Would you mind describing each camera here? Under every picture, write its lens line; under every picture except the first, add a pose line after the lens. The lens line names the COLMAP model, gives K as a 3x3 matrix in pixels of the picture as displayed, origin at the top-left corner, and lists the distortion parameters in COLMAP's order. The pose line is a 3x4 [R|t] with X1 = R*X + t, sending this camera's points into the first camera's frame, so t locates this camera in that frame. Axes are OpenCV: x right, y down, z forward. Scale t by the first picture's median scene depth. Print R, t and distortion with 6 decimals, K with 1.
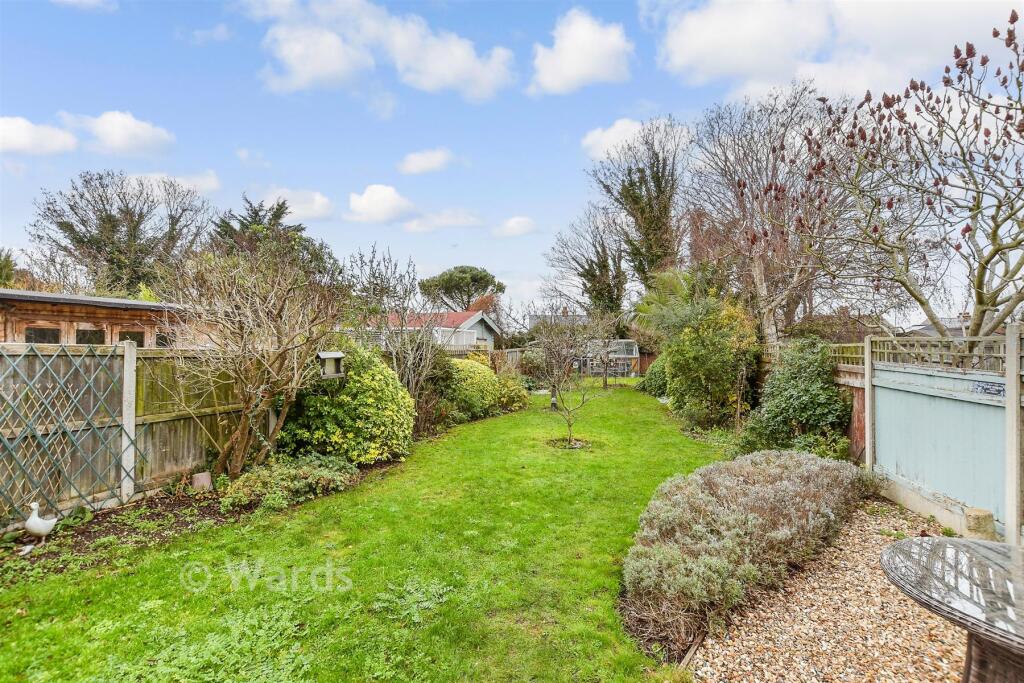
lens RADIAL K [[448.9, 0, 512.5], [0, 448.9, 346.0], [0, 0, 1]] dist [-0.017005, -0.000020]
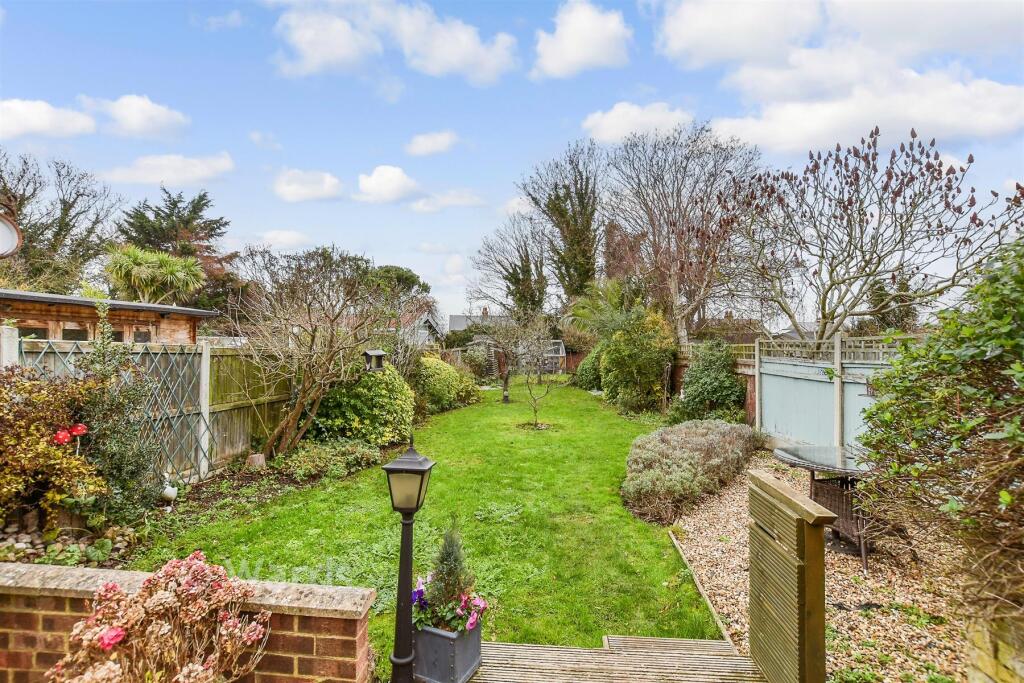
lens RADIAL K [[448.9, 0, 512.5], [0, 448.9, 346.0], [0, 0, 1]] dist [-0.017005, -0.000020]
pose [[0.981489, 0.000859, 0.191515, -0.146238], [-0.000913, 1.000000, 0.000197, 0.000362], [-0.191515, -0.000369, 0.981490, -0.154621]]
